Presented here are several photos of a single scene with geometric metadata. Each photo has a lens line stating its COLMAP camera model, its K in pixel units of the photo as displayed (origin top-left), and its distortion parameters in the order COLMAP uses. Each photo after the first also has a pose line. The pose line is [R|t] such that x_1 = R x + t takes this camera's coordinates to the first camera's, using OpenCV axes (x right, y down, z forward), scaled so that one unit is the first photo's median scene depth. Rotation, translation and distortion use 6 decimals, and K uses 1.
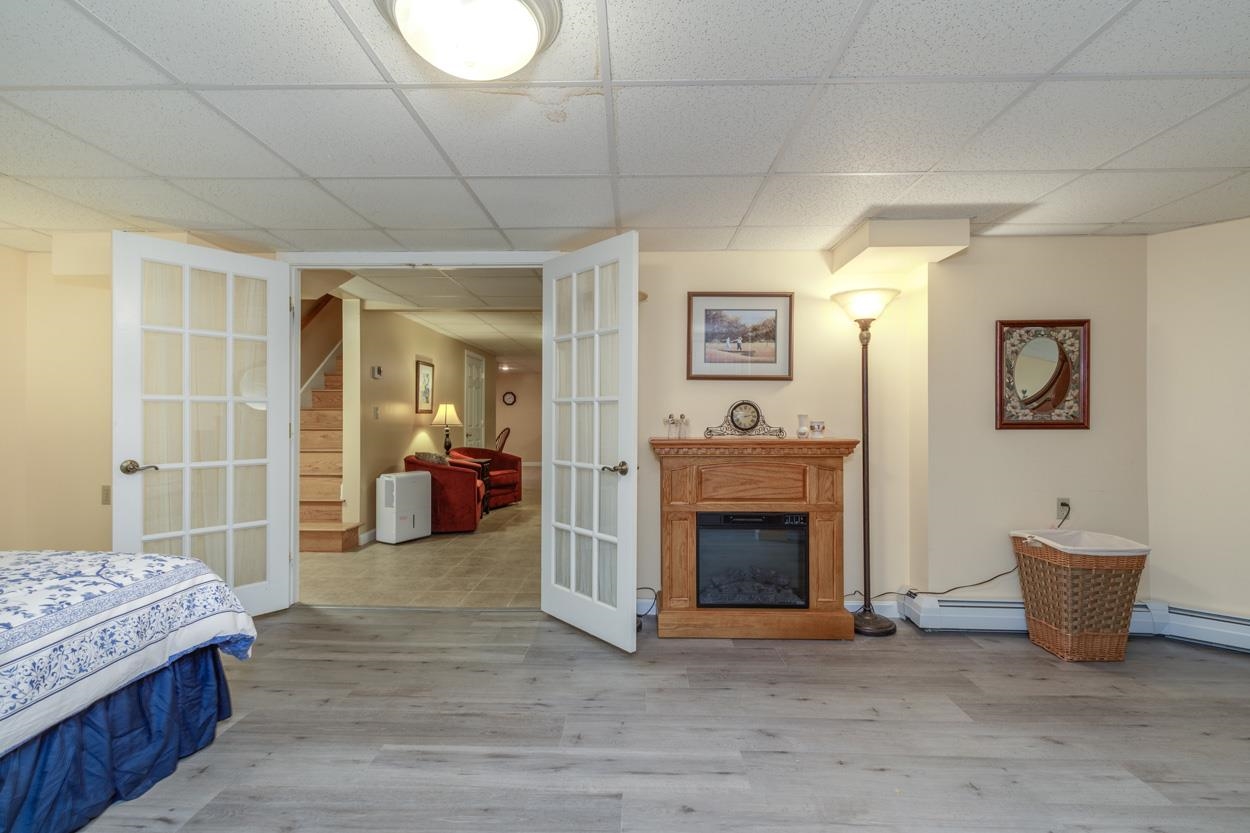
lens RADIAL K [[551.7, 0, 615.3], [0, 551.7, 415.1], [0, 0, 1]] dist [0.006790, -0.000250]
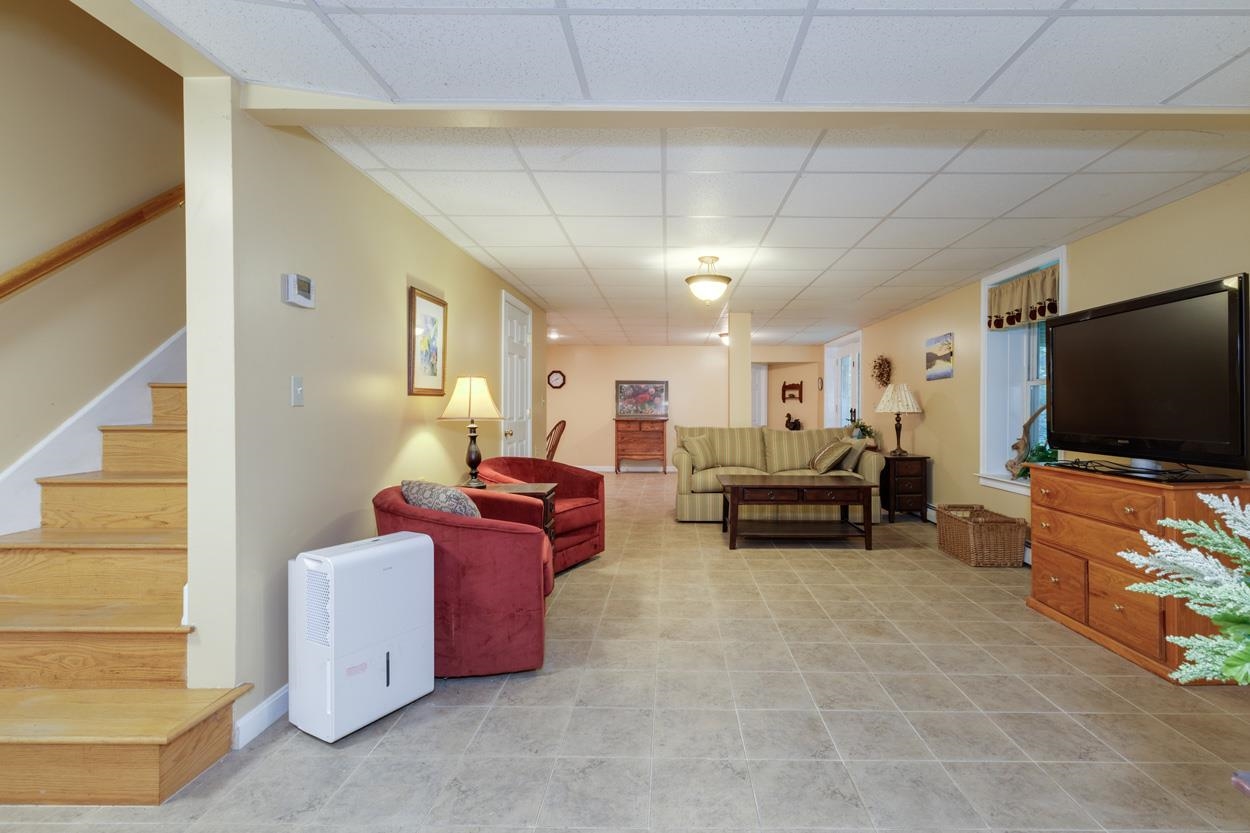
lens RADIAL K [[551.7, 0, 648.4], [0, 551.7, 410.5], [0, 0, 1]] dist [0.006790, -0.000250]
pose [[0.999881, -0.000440, 0.015435, -0.163375], [0.000264, 0.999935, 0.011431, 0.005074], [-0.015439, -0.011426, 0.999816, 0.531356]]
